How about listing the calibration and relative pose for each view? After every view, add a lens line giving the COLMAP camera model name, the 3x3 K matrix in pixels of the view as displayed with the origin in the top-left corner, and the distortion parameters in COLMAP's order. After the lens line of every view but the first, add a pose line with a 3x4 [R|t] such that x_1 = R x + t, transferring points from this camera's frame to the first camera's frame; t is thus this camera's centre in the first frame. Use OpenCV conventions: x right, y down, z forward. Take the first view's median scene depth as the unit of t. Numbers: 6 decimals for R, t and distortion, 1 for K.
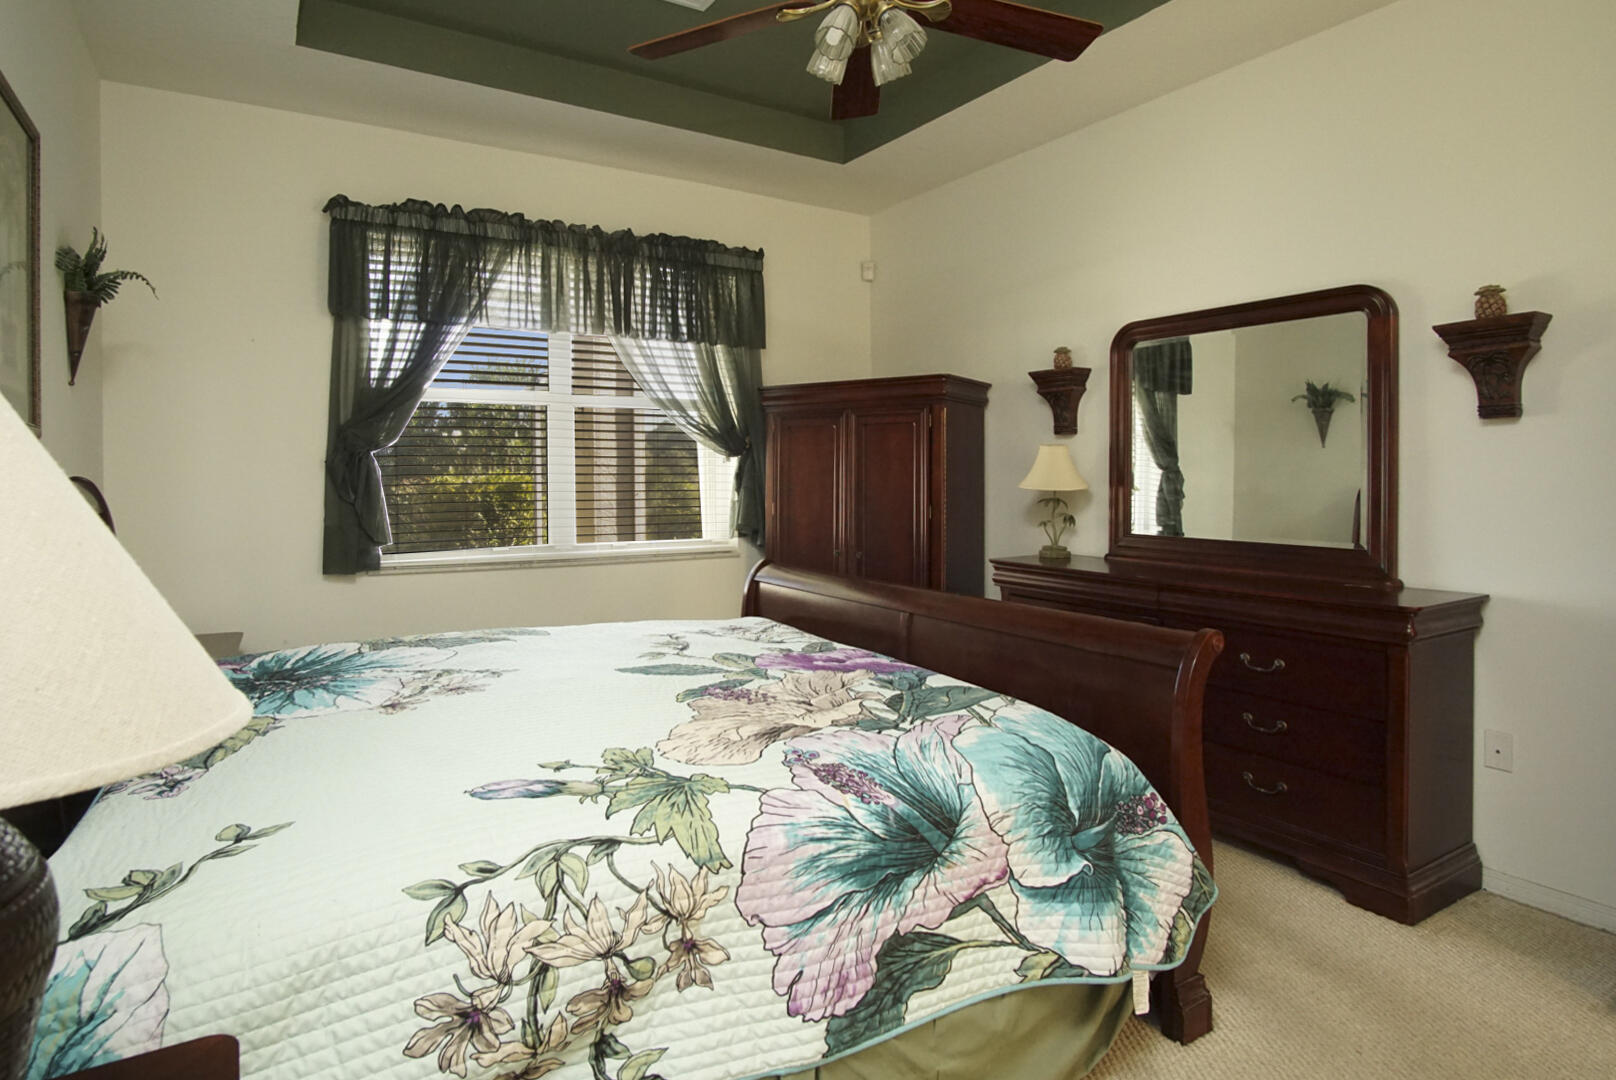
lens RADIAL K [[889.6, 0, 803.4], [0, 889.6, 519.5], [0, 0, 1]] dist [-0.030197, -0.000068]
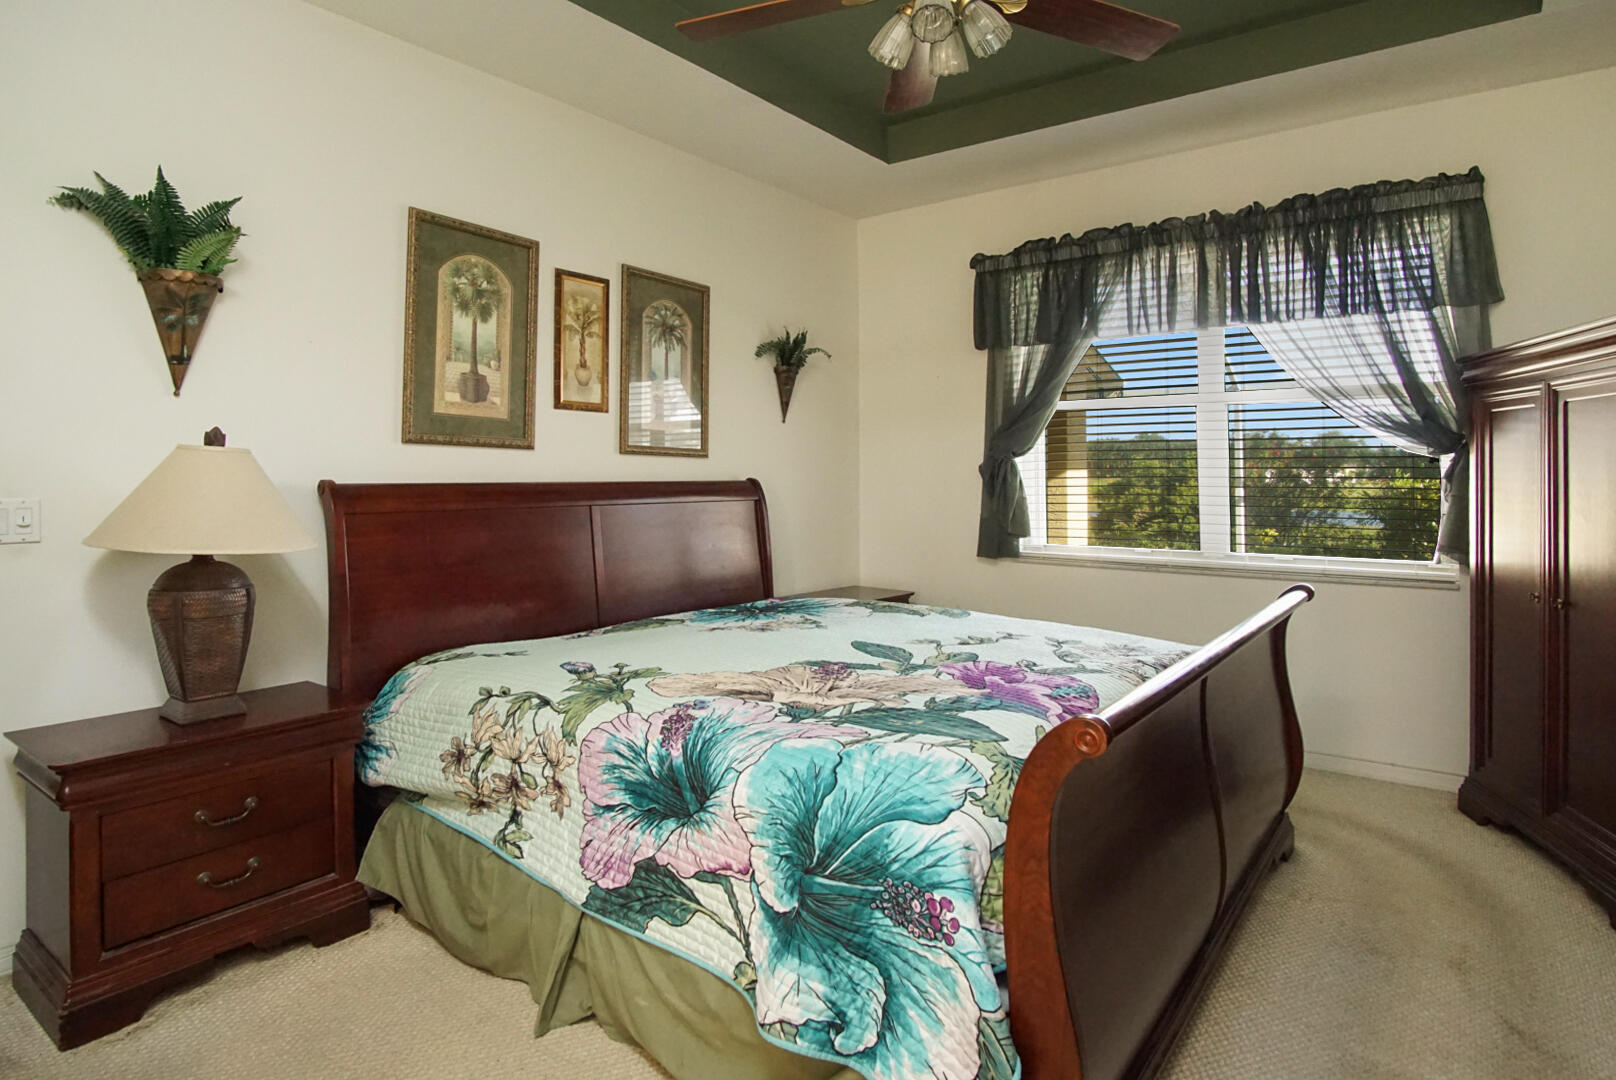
lens RADIAL K [[896.2, 0, 811.3], [0, 896.2, 500.4], [0, 0, 1]] dist [-0.025700, 0.000763]
pose [[0.365538, 0.027040, -0.930404, 1.246275], [-0.049344, 0.998735, 0.009640, -0.040179], [0.929488, 0.042386, 0.366410, 0.702596]]
